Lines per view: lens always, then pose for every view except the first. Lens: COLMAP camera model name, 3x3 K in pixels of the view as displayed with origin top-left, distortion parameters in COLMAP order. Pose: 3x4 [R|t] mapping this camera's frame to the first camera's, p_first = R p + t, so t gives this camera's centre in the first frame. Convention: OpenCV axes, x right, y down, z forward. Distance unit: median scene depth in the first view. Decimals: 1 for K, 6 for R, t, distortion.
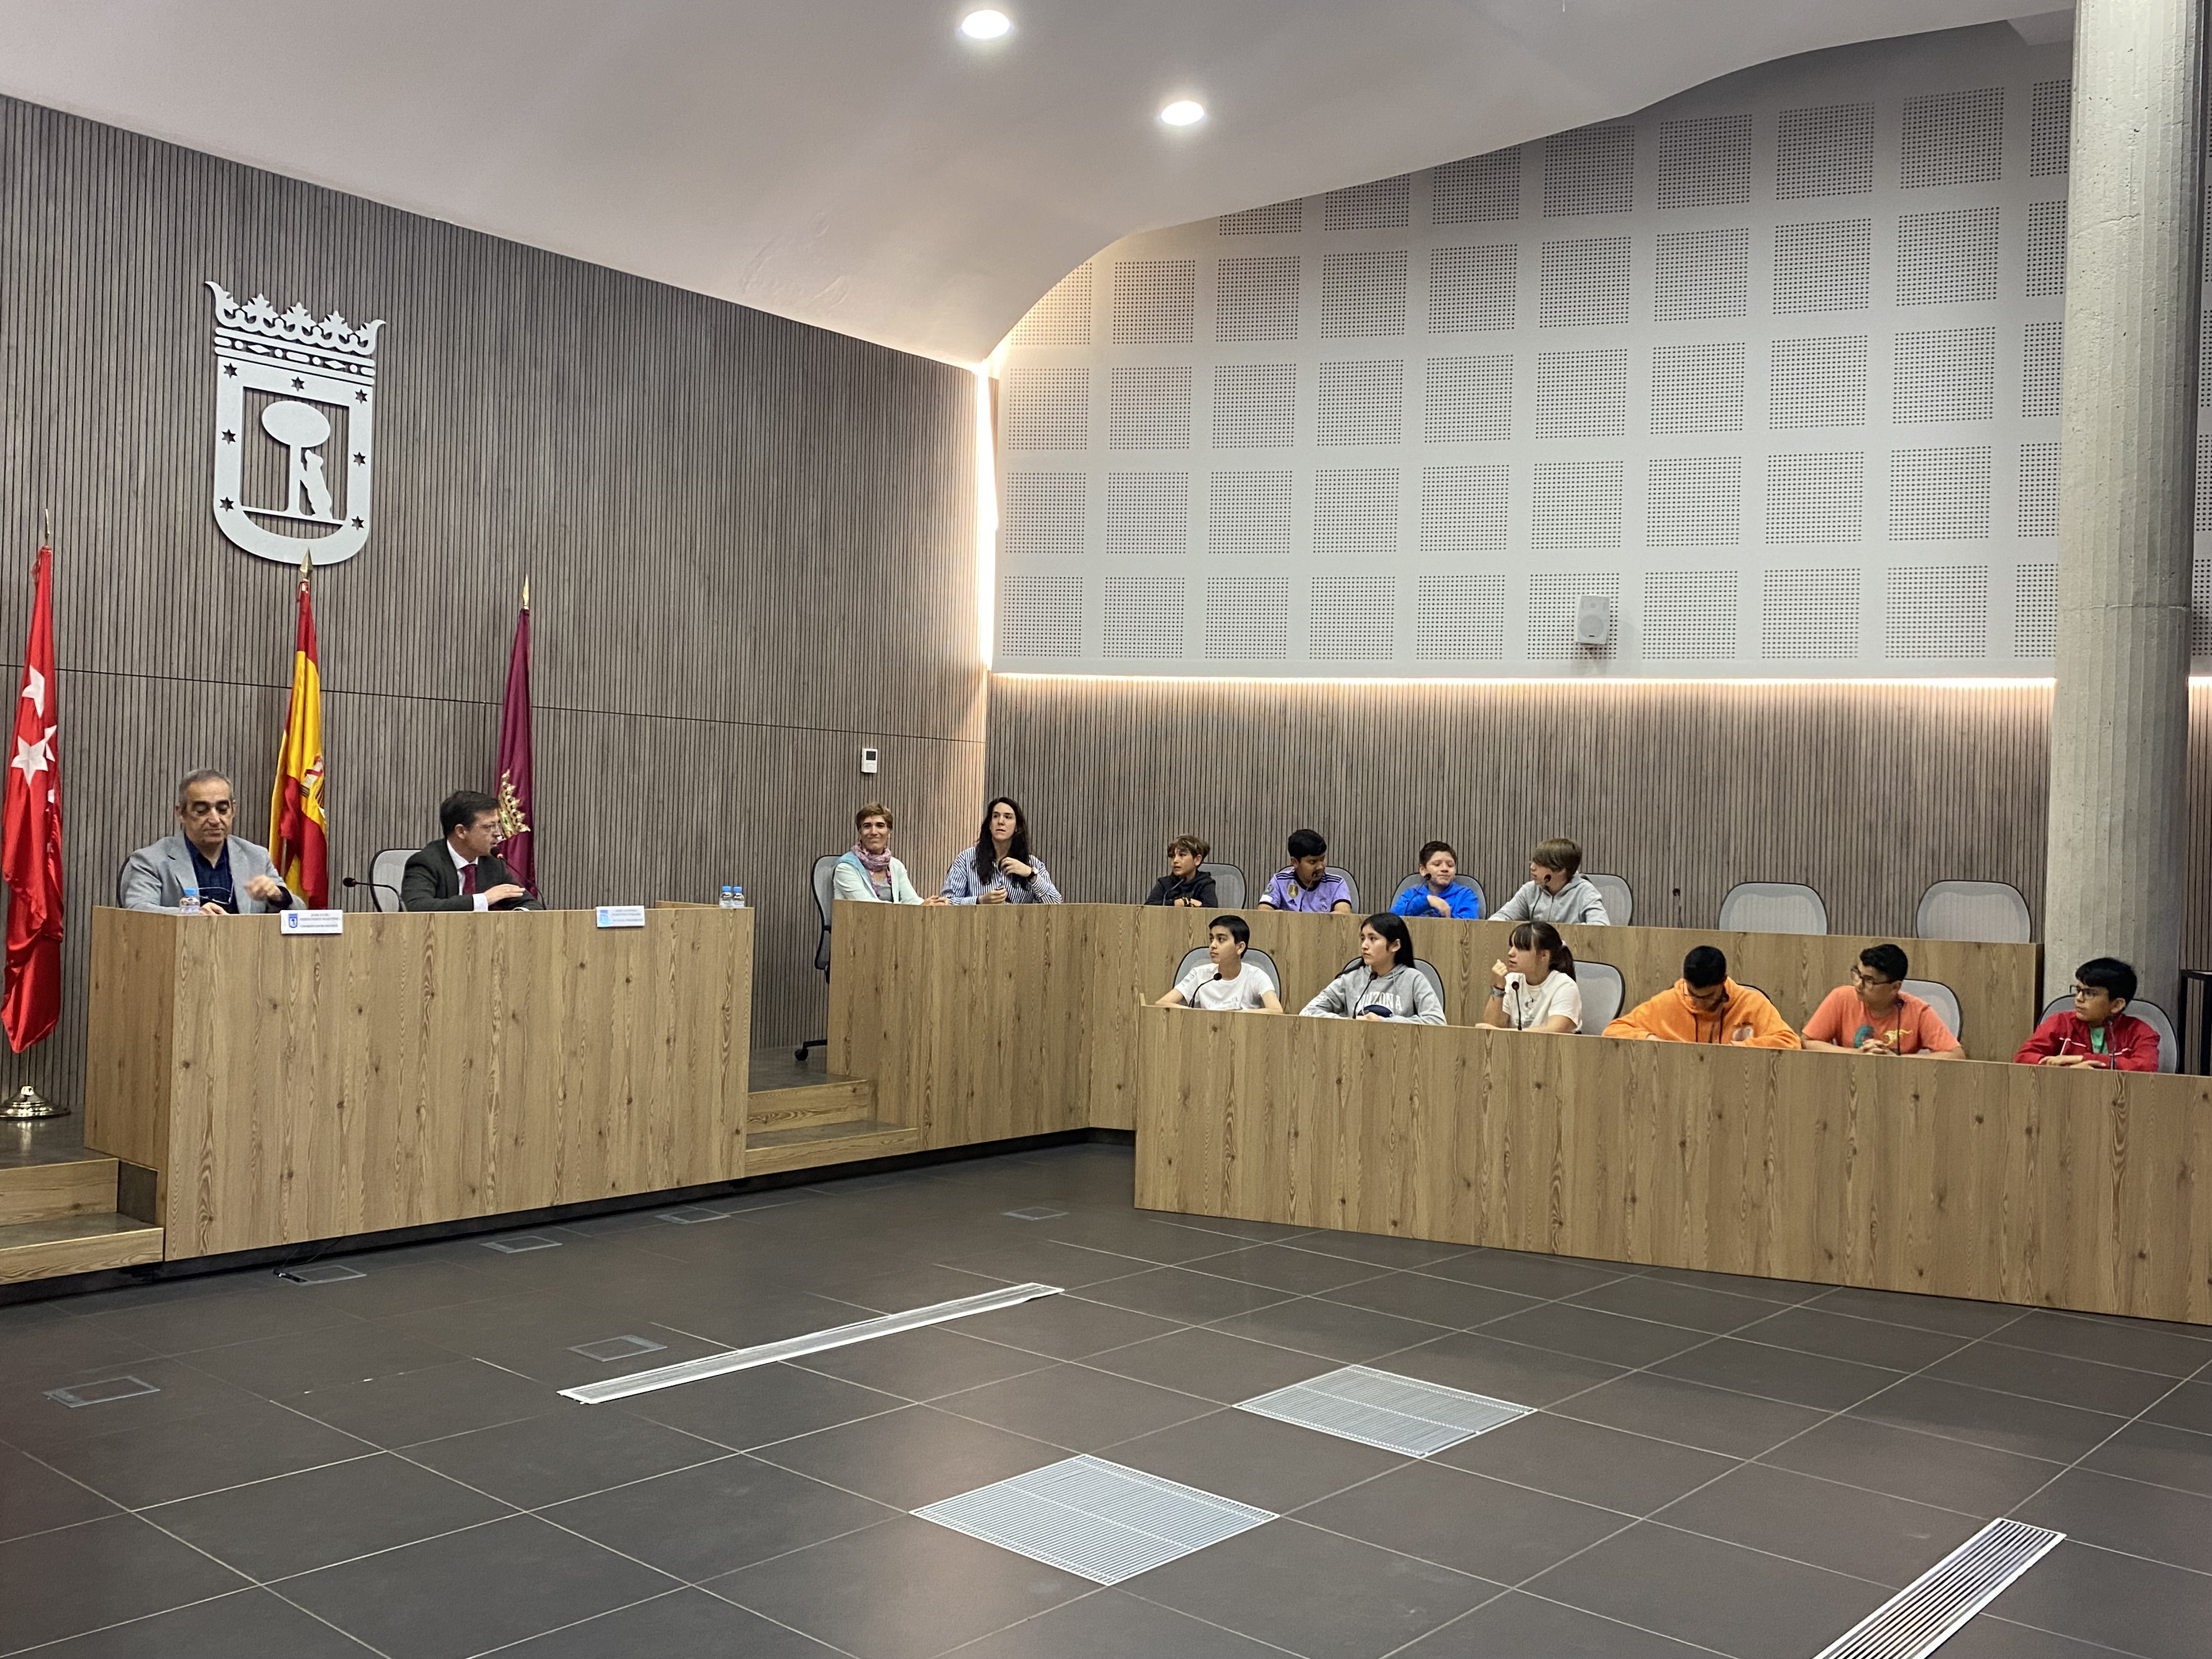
lens RADIAL K [[1939.6, 0, 1112.1], [0, 1939.6, 812.9], [0, 0, 1]] dist [0.019720, -0.002374]
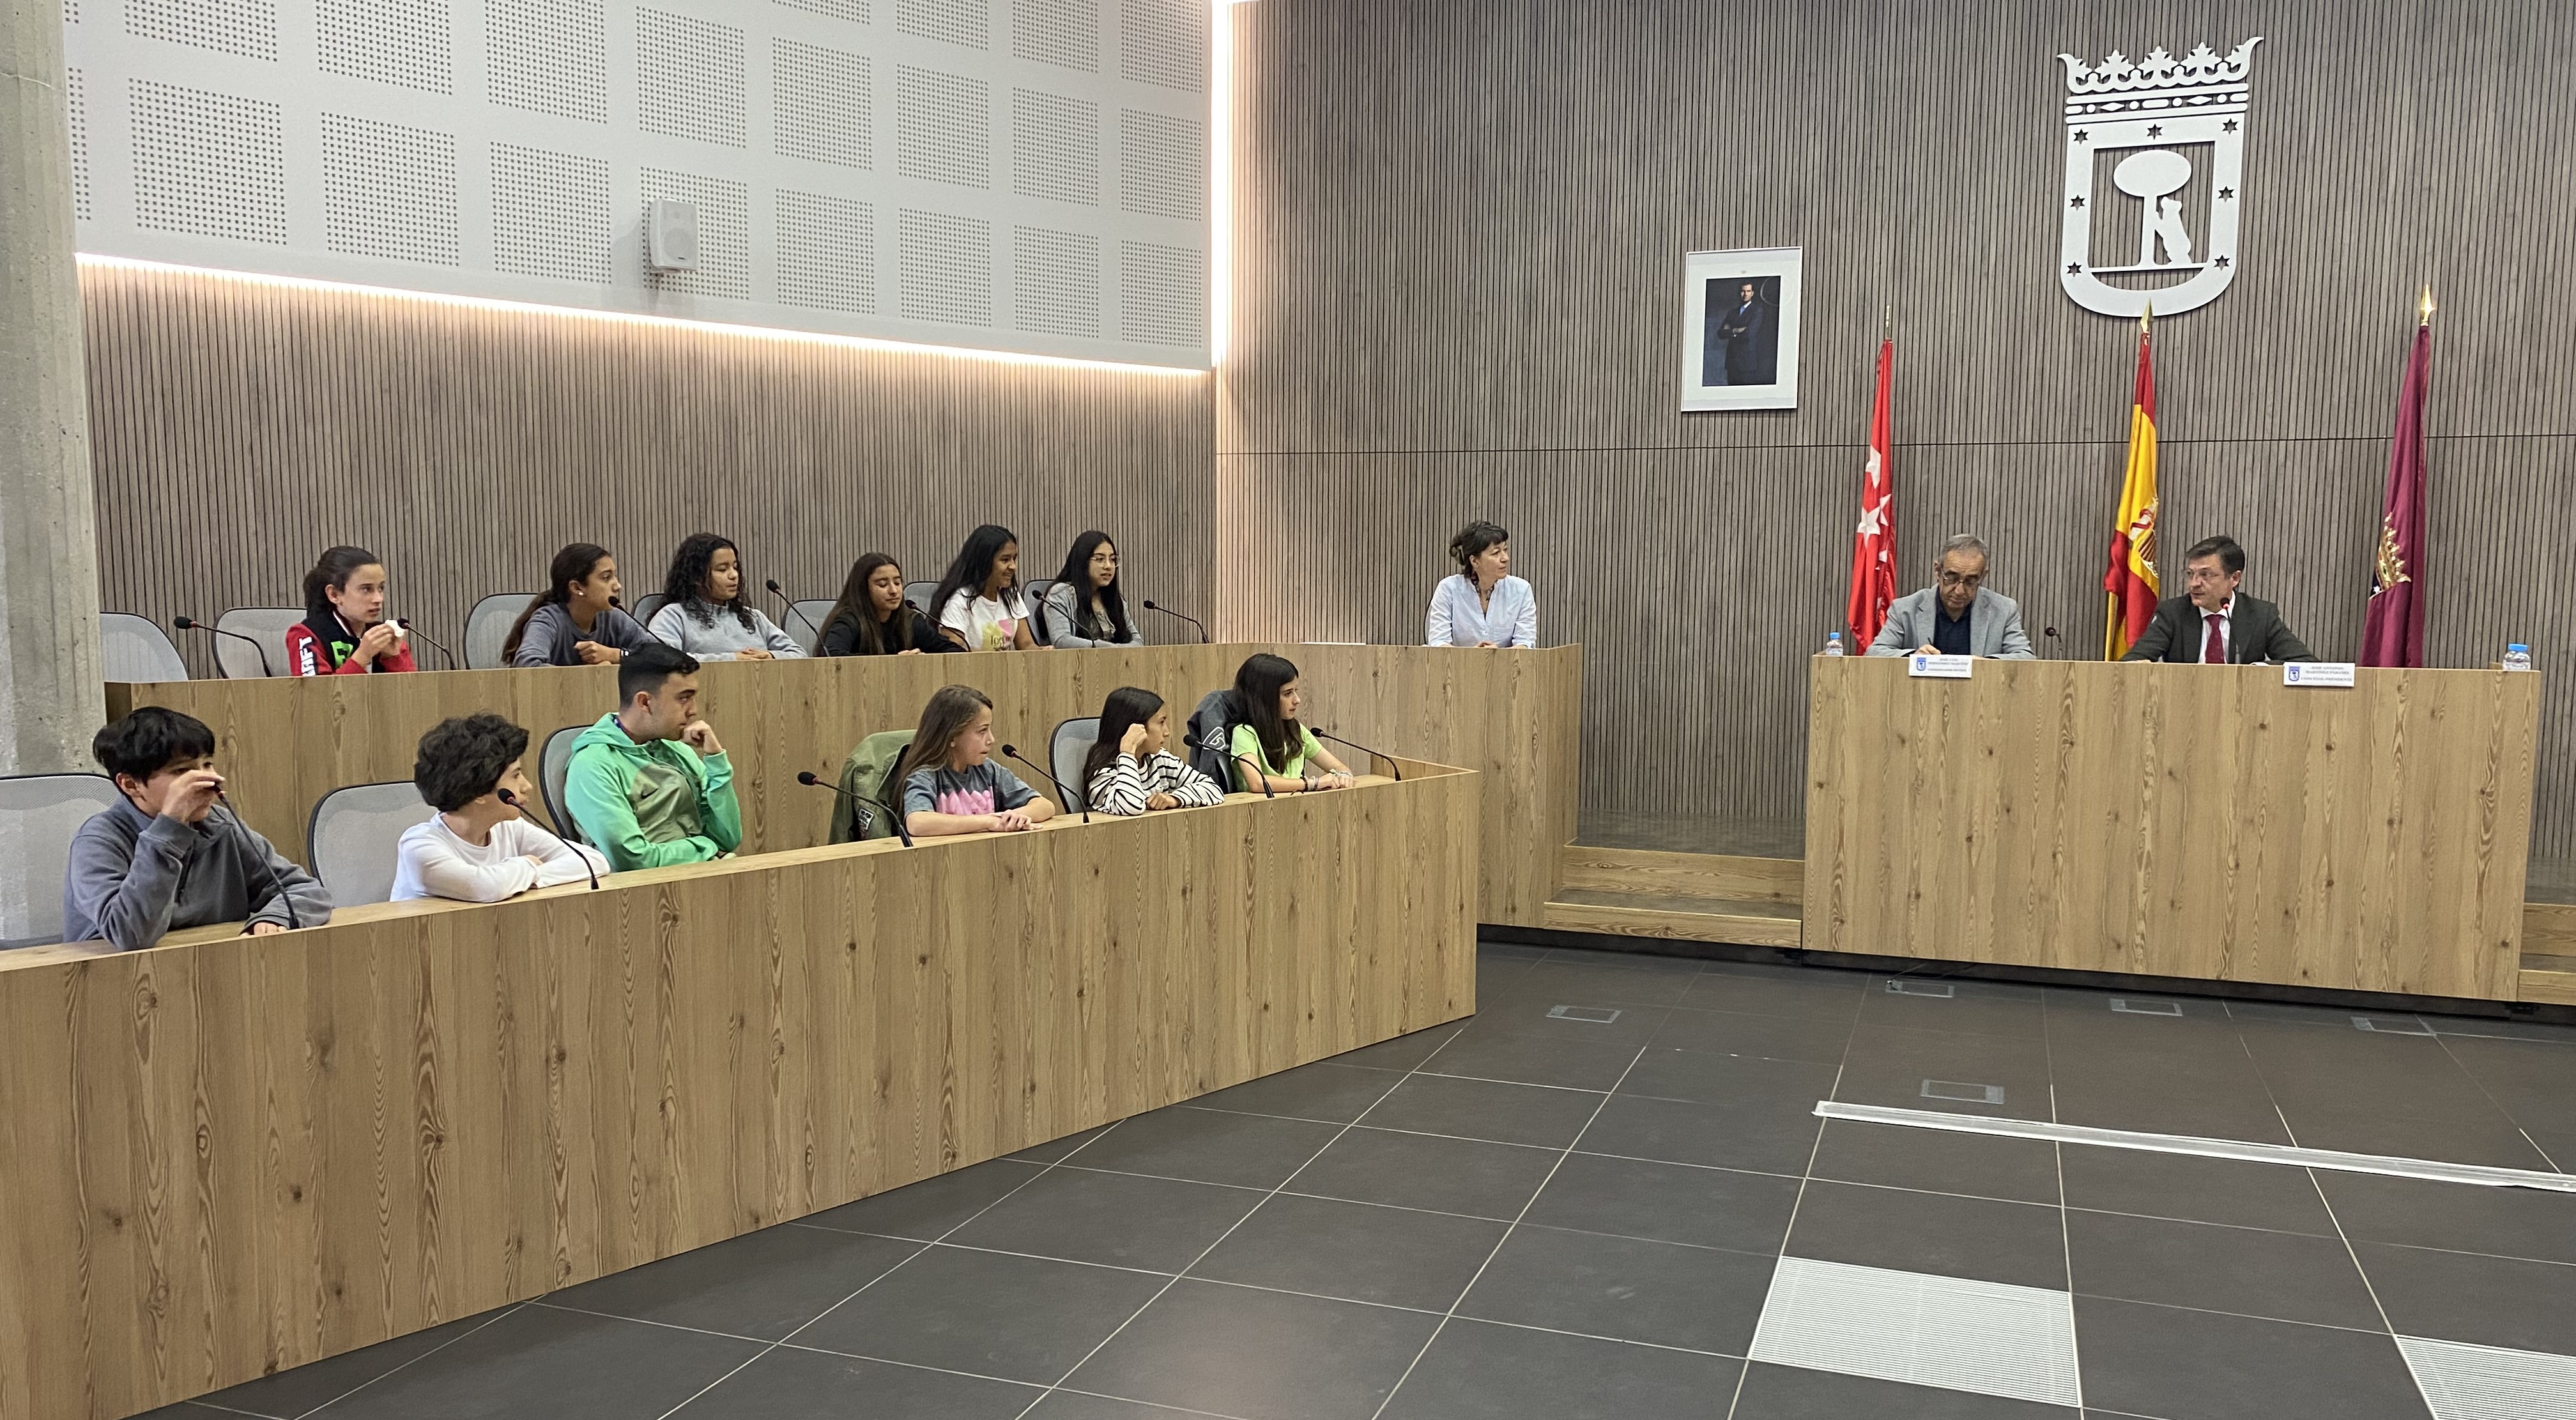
lens RADIAL K [[1923.6, 0, 1296.9], [0, 1923.6, 767.7], [0, 0, 1]] dist [0.020749, -0.012135]
pose [[0.367301, 0.072319, -0.927286, 0.403664], [0.012762, 0.996487, 0.082771, 0.017355], [0.930015, -0.042236, 0.365088, 0.250368]]
